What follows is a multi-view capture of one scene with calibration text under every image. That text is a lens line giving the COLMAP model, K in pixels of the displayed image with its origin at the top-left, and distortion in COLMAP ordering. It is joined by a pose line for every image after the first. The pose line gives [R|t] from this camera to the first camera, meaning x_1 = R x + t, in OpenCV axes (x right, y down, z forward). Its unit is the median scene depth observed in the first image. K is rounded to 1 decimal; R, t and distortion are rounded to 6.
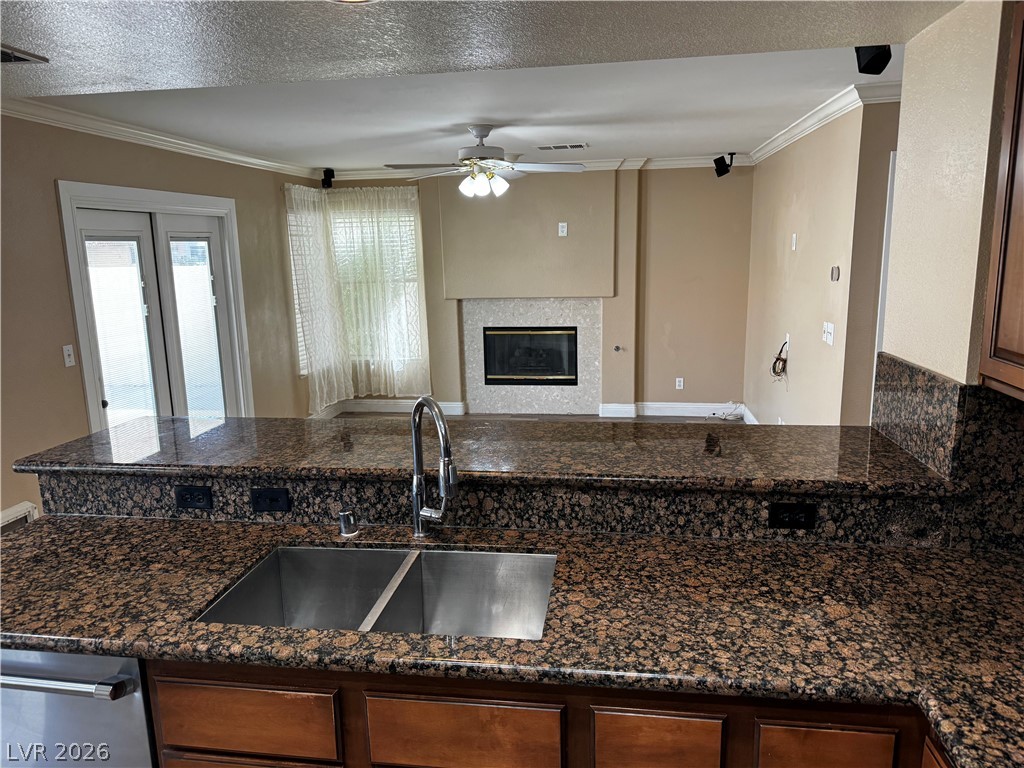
lens RADIAL K [[721.2, 0, 511.3], [0, 721.2, 382.6], [0, 0, 1]] dist [0.042151, -0.043425]
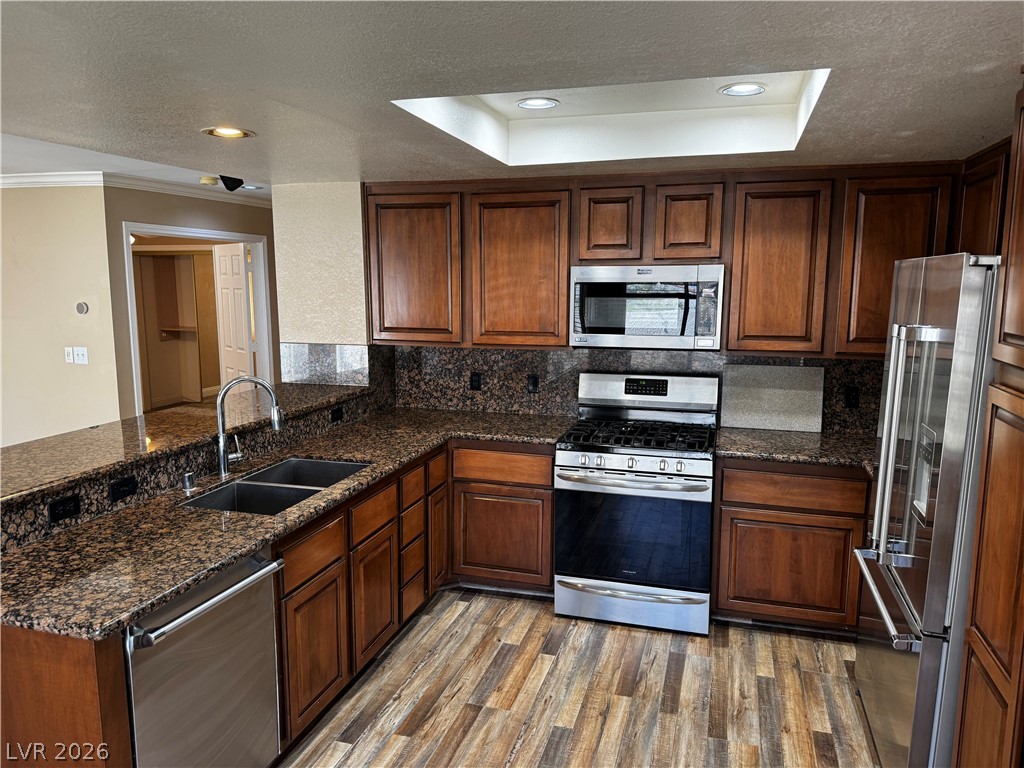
lens RADIAL K [[721.2, 0, 512.5], [0, 721.2, 387.6], [0, 0, 1]] dist [0.042151, -0.043425]
pose [[0.131300, -0.120947, 0.983937, -1.460281], [0.175179, 0.979741, 0.097054, -0.008445], [-0.975742, 0.159622, 0.149828, 0.155341]]
